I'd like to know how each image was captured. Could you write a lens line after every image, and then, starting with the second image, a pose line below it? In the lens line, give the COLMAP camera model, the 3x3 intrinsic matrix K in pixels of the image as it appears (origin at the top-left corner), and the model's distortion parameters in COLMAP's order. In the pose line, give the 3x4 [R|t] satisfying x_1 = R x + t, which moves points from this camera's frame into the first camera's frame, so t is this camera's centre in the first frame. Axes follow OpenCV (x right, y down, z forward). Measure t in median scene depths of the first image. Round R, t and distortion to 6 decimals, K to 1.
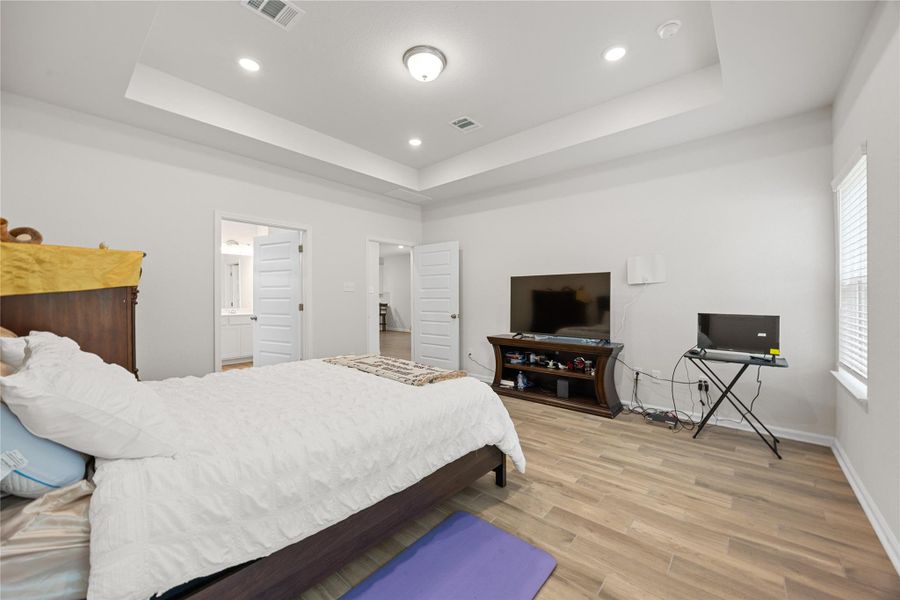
lens RADIAL K [[353.9, 0, 450.7], [0, 353.9, 297.8], [0, 0, 1]] dist [-0.001337, -0.000057]
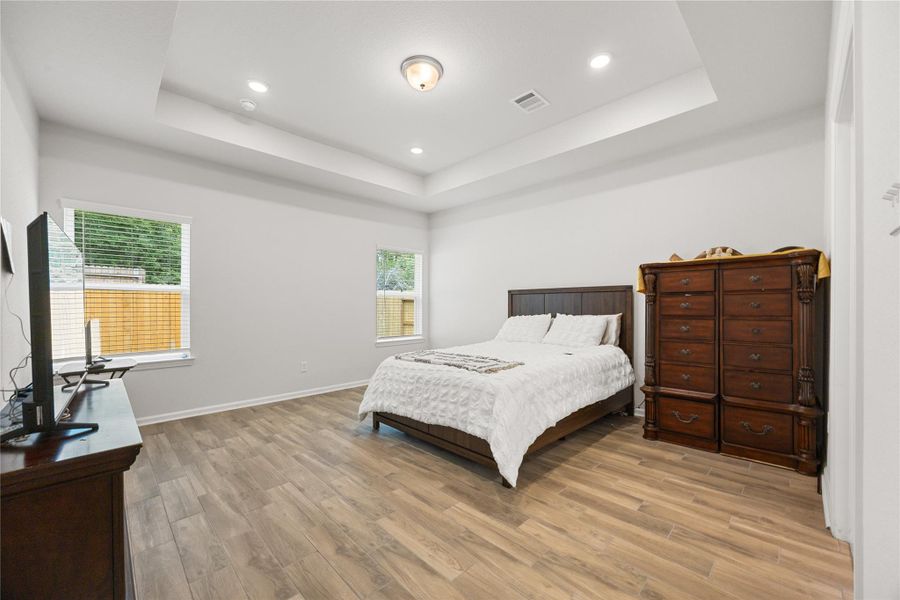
lens RADIAL K [[353.9, 0, 453.3], [0, 353.9, 305.1], [0, 0, 1]] dist [-0.001337, -0.000057]
pose [[-0.995855, 0.007692, 0.090627, -0.272557], [0.009140, 0.999837, 0.015579, -0.002314], [-0.090492, 0.016343, -0.995763, 2.110965]]
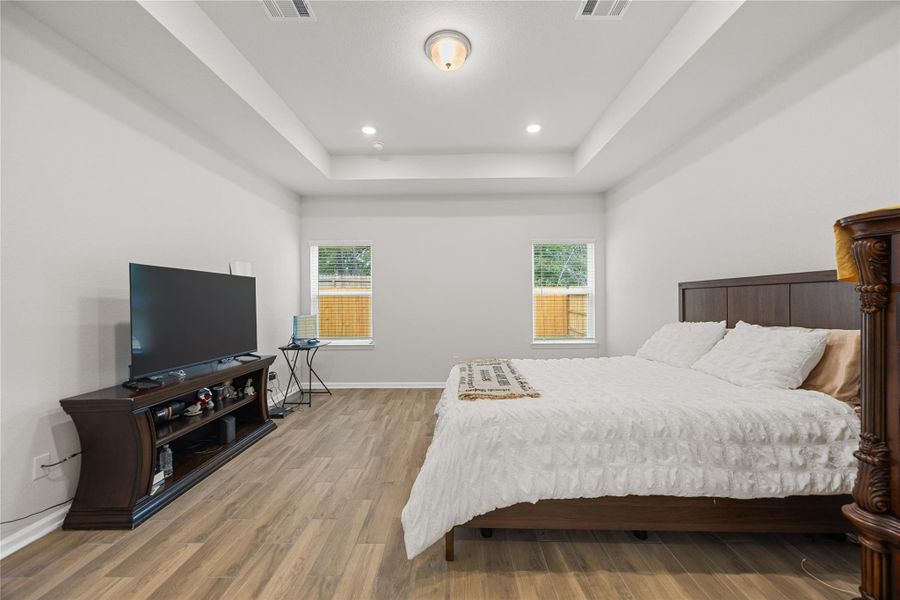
lens RADIAL K [[342.9, 0, 453.0], [0, 342.9, 298.8], [0, 0, 1]] dist [0.000371, -0.000048]
pose [[-0.629145, 0.016585, 0.777111, -0.820600], [0.025815, 0.999667, -0.000435, -0.013098], [-0.776859, 0.019788, -0.629363, 1.621624]]
